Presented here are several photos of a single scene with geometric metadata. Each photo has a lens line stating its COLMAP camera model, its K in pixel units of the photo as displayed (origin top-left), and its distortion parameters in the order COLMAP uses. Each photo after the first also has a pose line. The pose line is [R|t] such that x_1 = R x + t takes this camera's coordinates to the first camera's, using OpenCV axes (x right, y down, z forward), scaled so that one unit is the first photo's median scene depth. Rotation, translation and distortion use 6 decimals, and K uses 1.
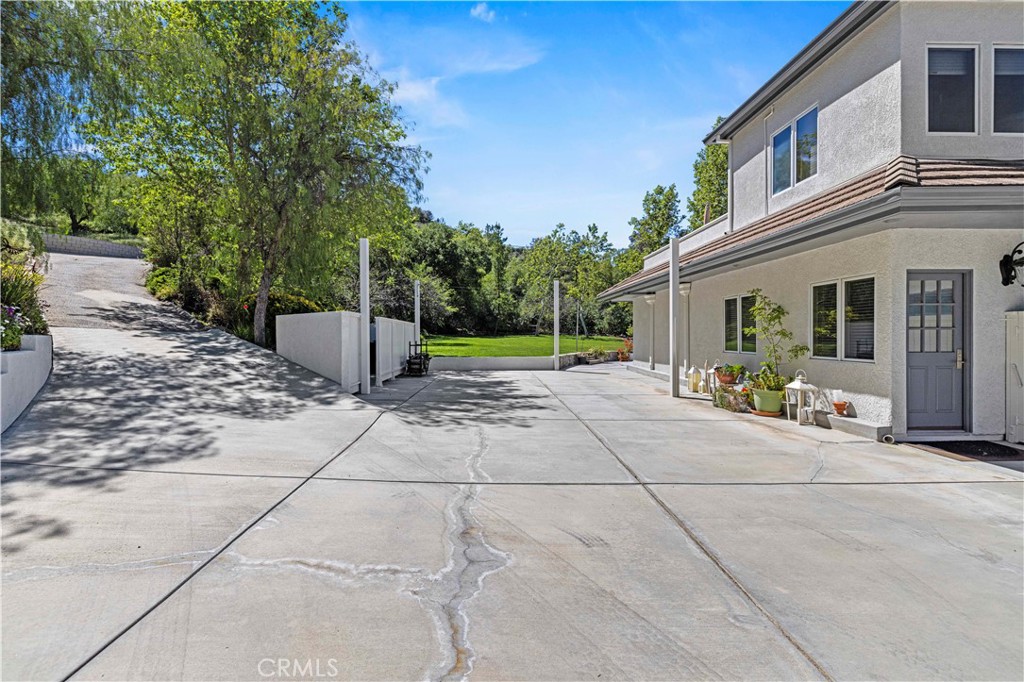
lens RADIAL K [[444.7, 0, 505.2], [0, 444.7, 338.0], [0, 0, 1]] dist [0.000720, 0.000406]
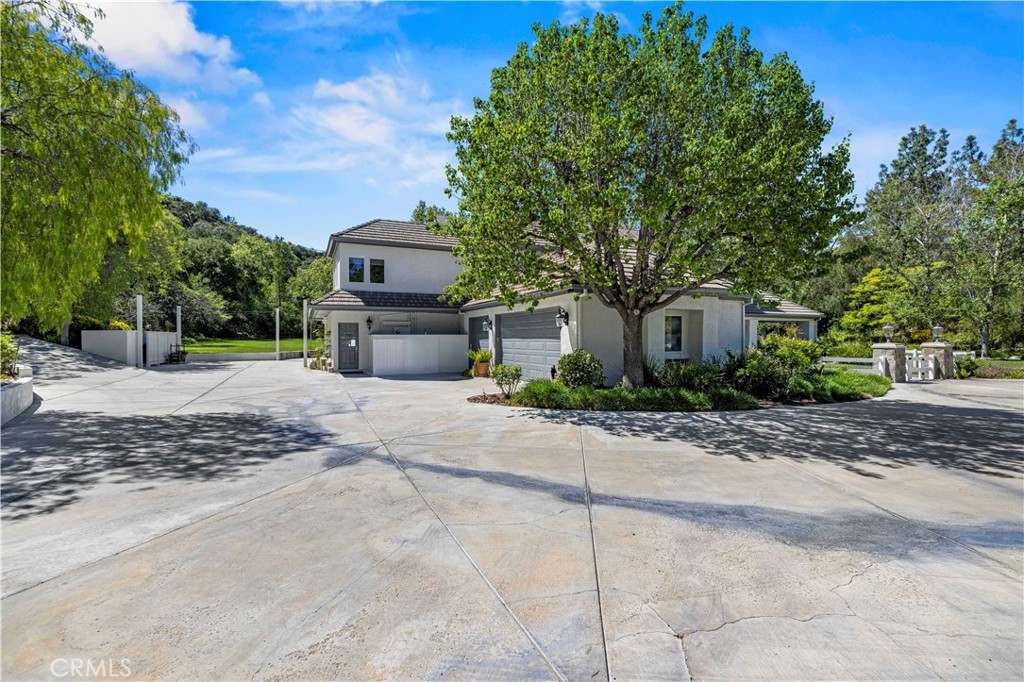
lens RADIAL K [[444.7, 0, 518.9], [0, 444.7, 338.6], [0, 0, 1]] dist [0.000720, 0.000406]
pose [[0.915561, 0.001341, 0.402177, 0.117780], [0.000160, 0.999993, -0.003699, -0.001847], [-0.402179, 0.003450, 0.915555, -0.405391]]
